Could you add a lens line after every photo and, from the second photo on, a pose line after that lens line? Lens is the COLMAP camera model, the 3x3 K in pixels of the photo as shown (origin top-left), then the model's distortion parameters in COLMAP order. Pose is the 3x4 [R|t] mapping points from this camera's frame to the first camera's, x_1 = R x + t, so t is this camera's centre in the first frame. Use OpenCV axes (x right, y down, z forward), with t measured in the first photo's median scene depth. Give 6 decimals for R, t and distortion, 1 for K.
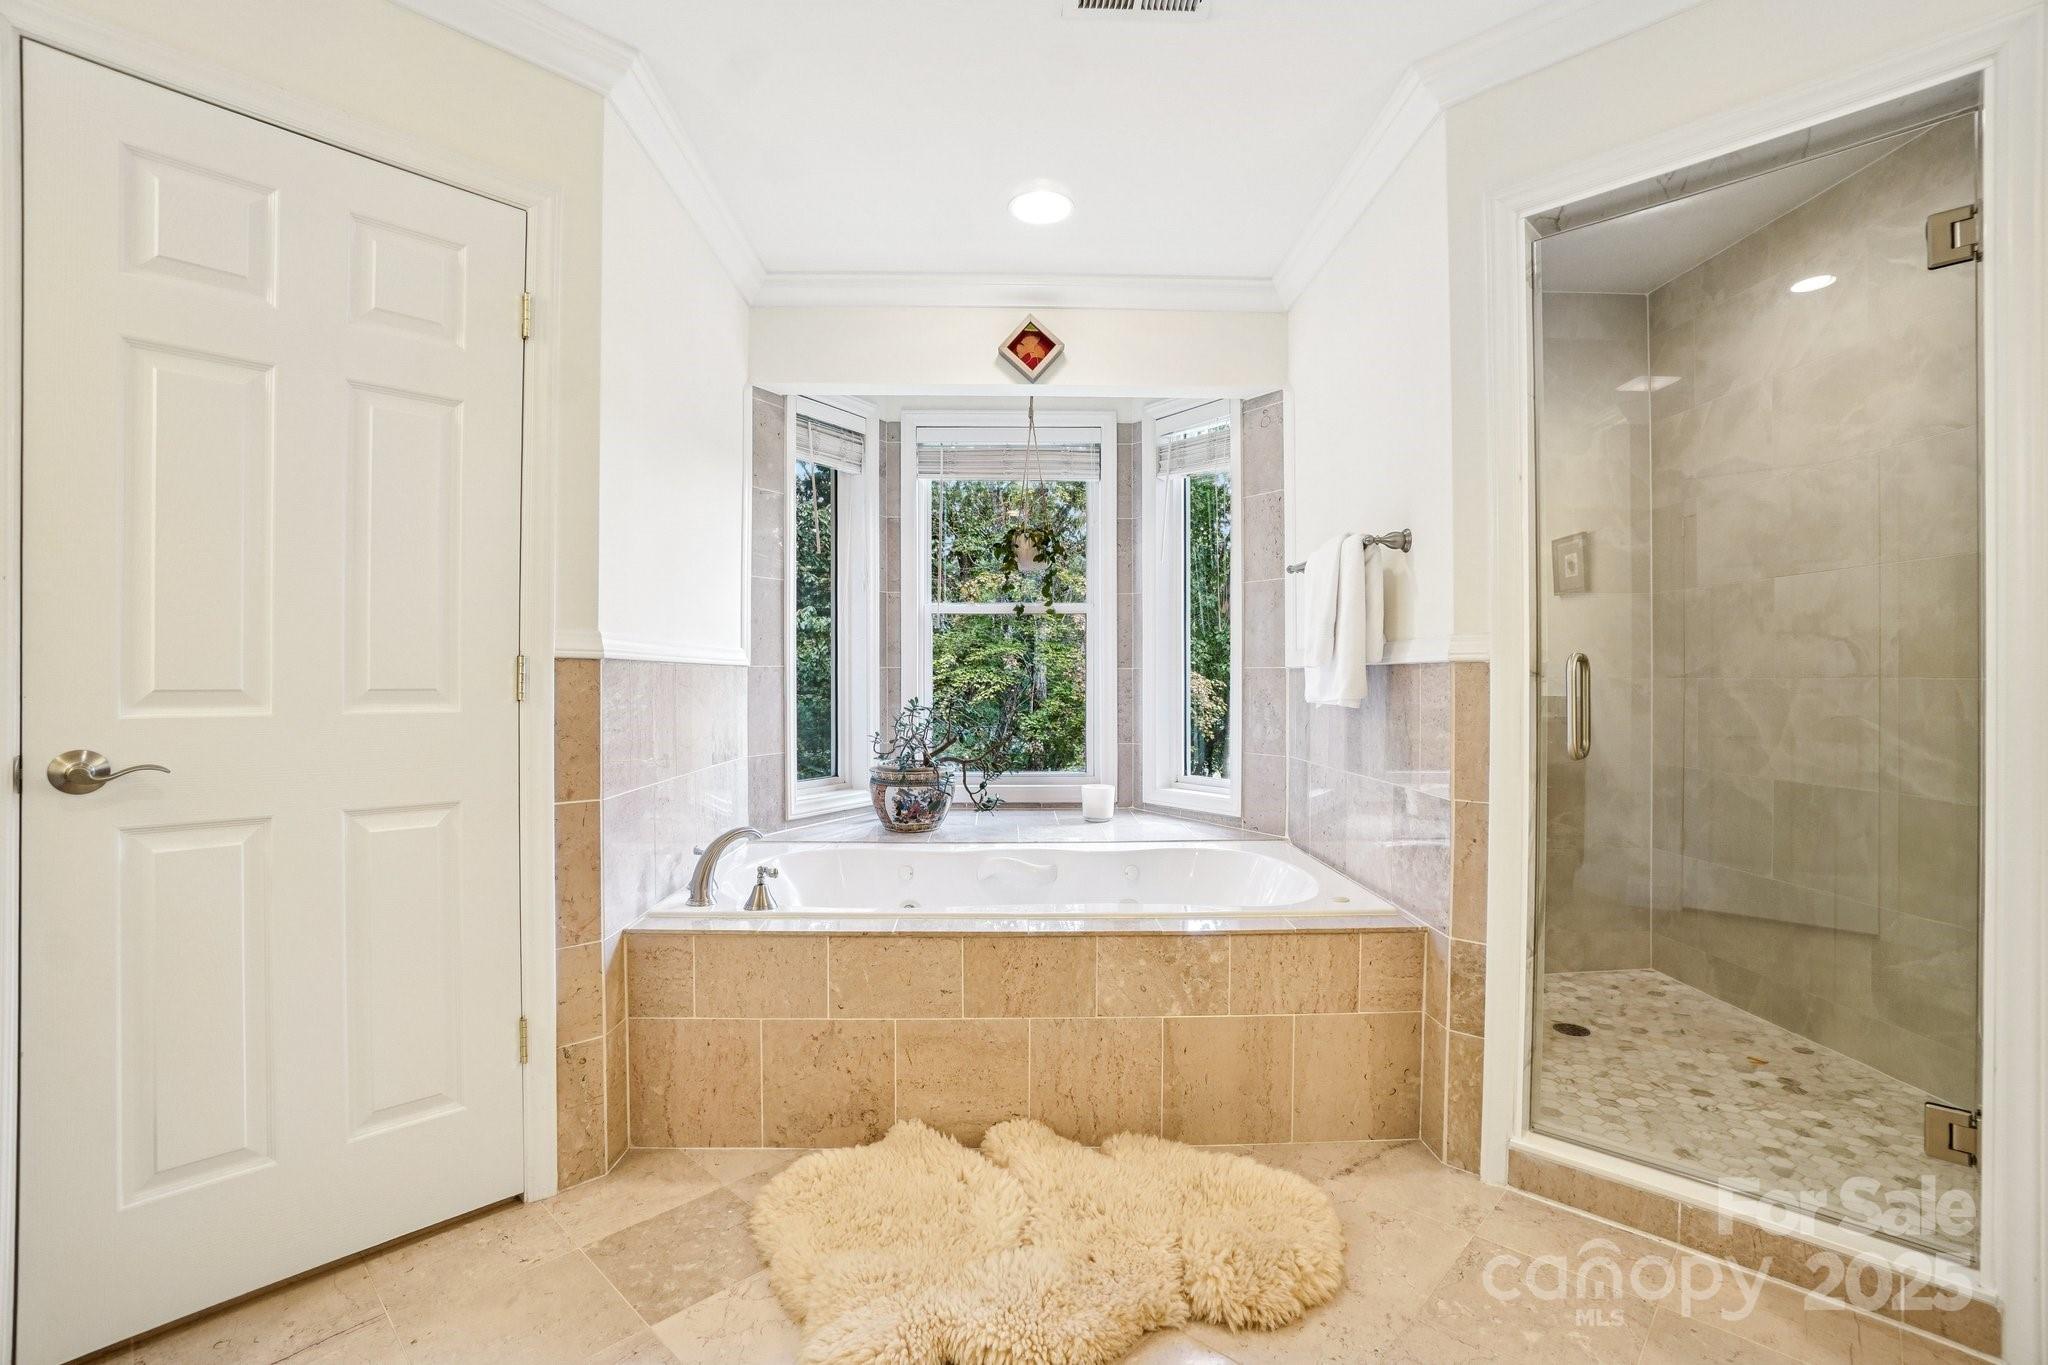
lens RADIAL K [[929.5, 0, 1021.2], [0, 929.5, 684.7], [0, 0, 1]] dist [-0.060074, 0.020519]
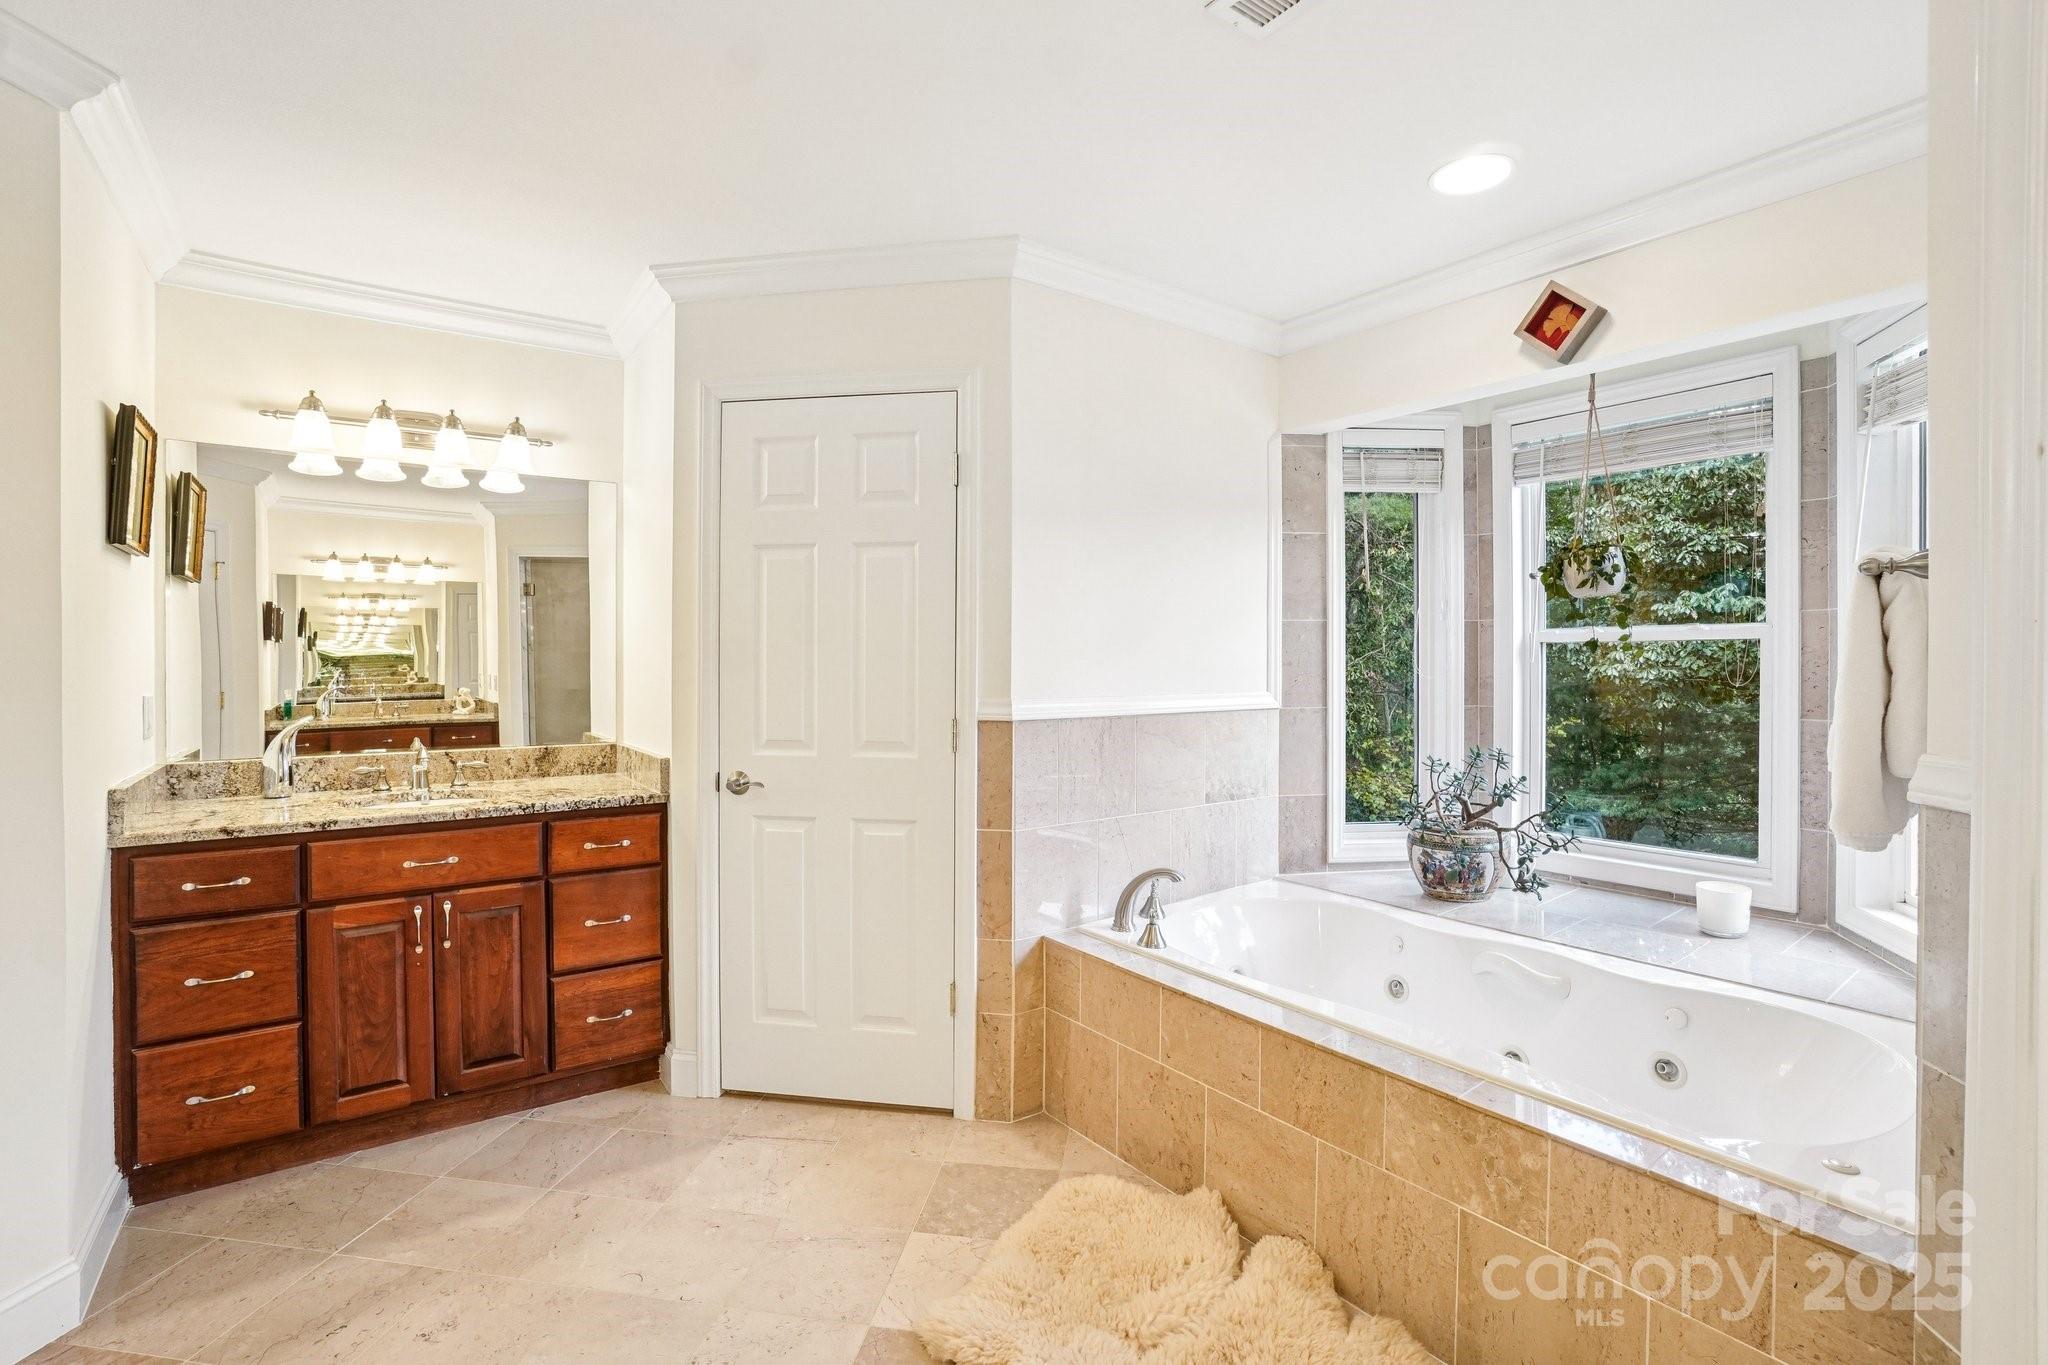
lens RADIAL K [[929.5, 0, 1002.2], [0, 929.5, 666.2], [0, 0, 1]] dist [-0.060074, 0.020519]
pose [[0.562300, 0.002529, -0.826930, 0.569695], [-0.002497, 0.999996, 0.001361, -0.100272], [0.826930, 0.001299, 0.562304, 0.244182]]
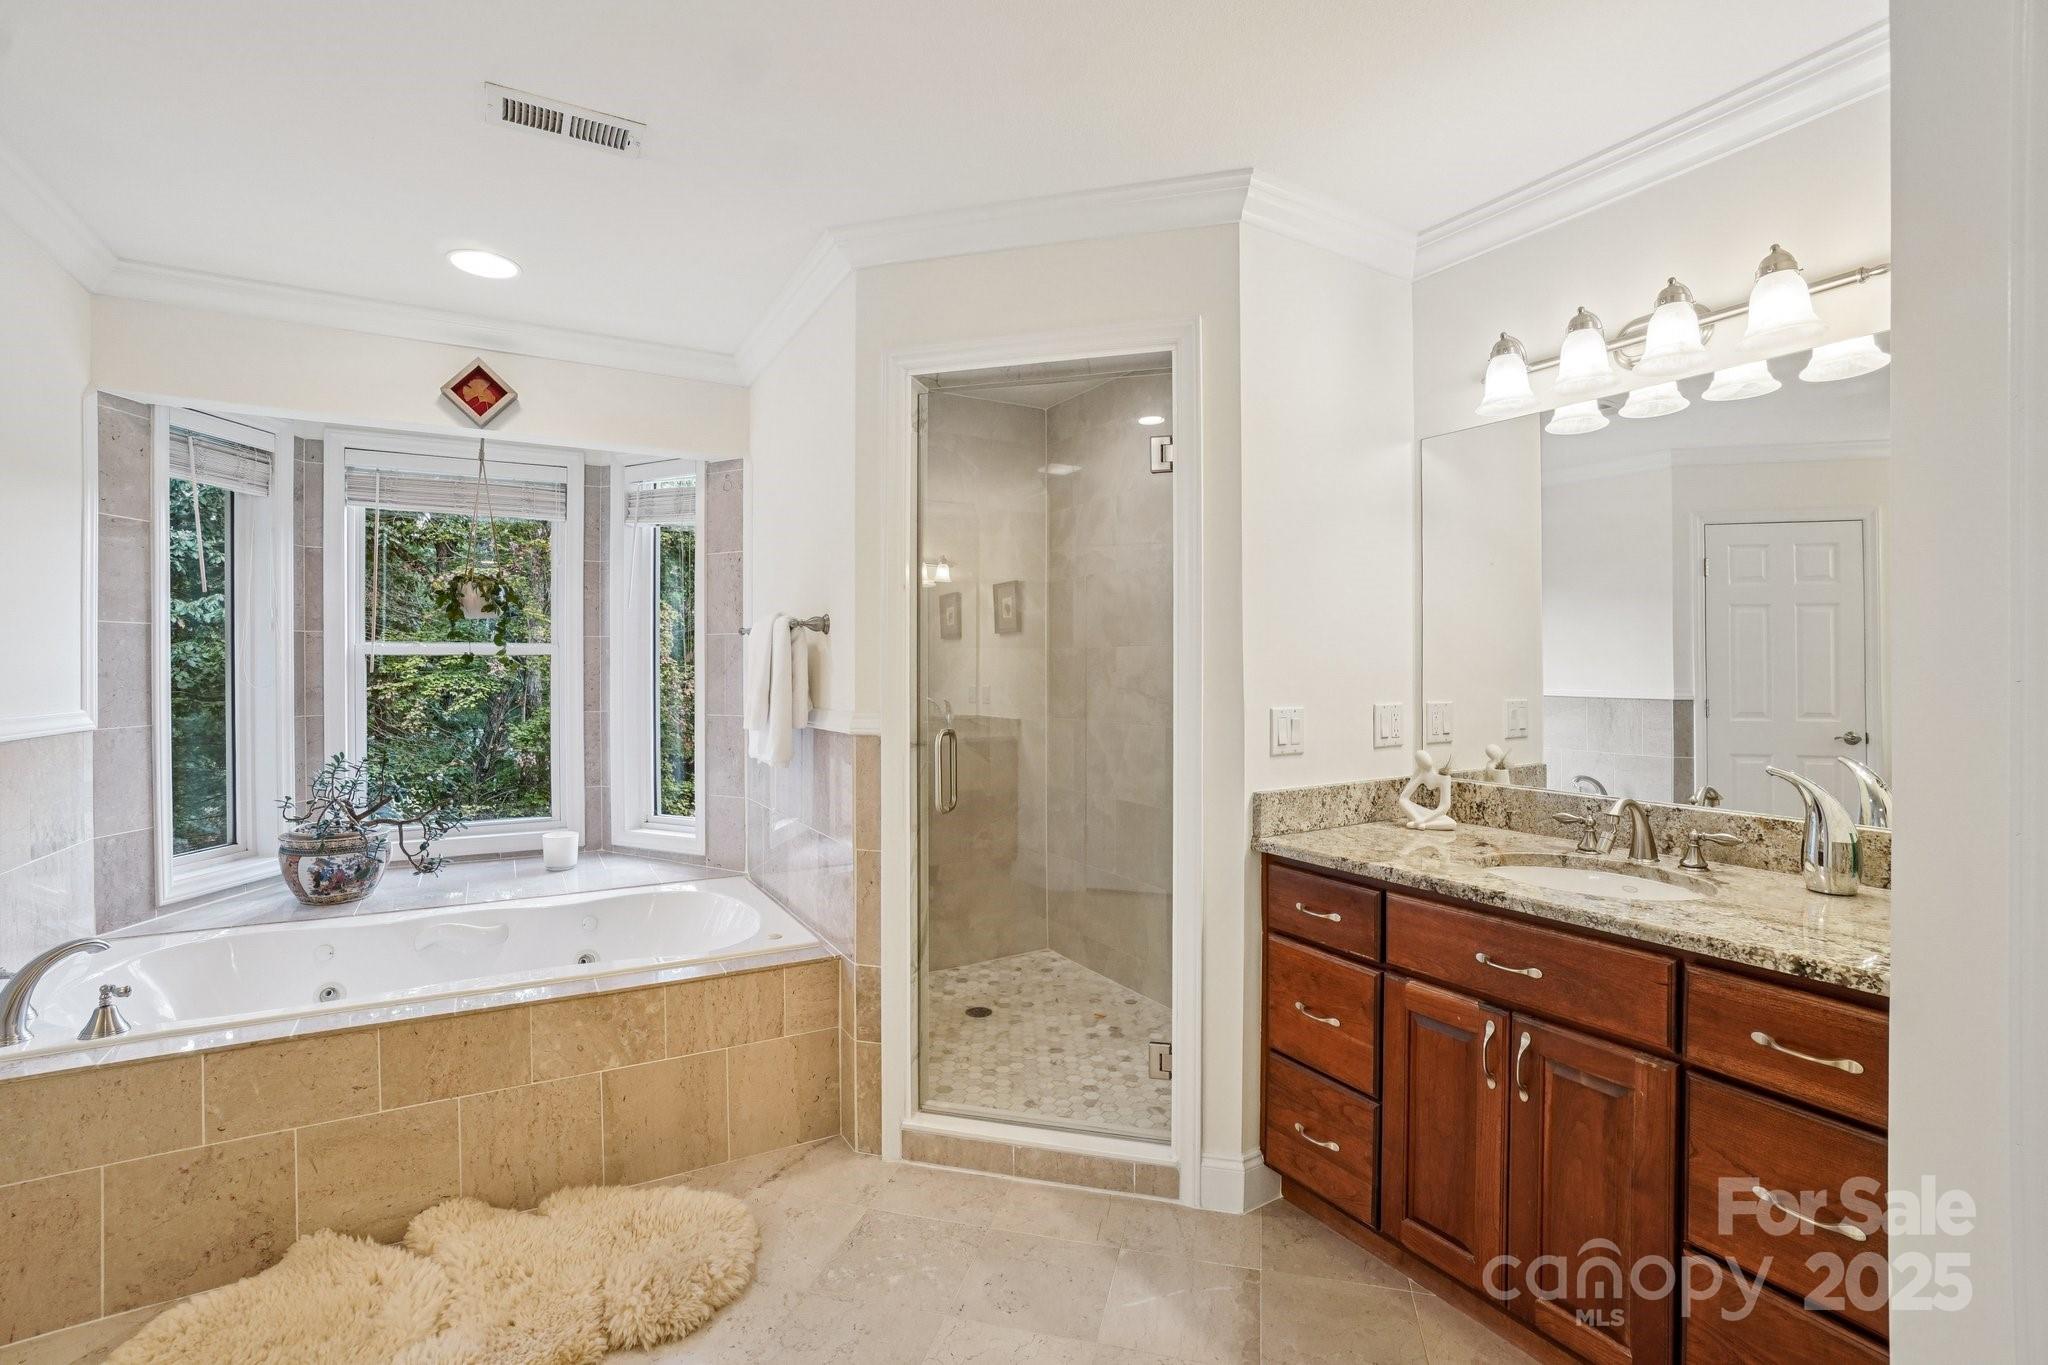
lens RADIAL K [[929.5, 0, 1029.2], [0, 929.5, 673.1], [0, 0, 1]] dist [-0.060074, 0.020519]
pose [[0.874280, -0.003243, 0.485411, 0.077103], [0.004723, 0.999987, -0.001825, -0.097262], [-0.485399, 0.003888, 0.874284, -0.164749]]
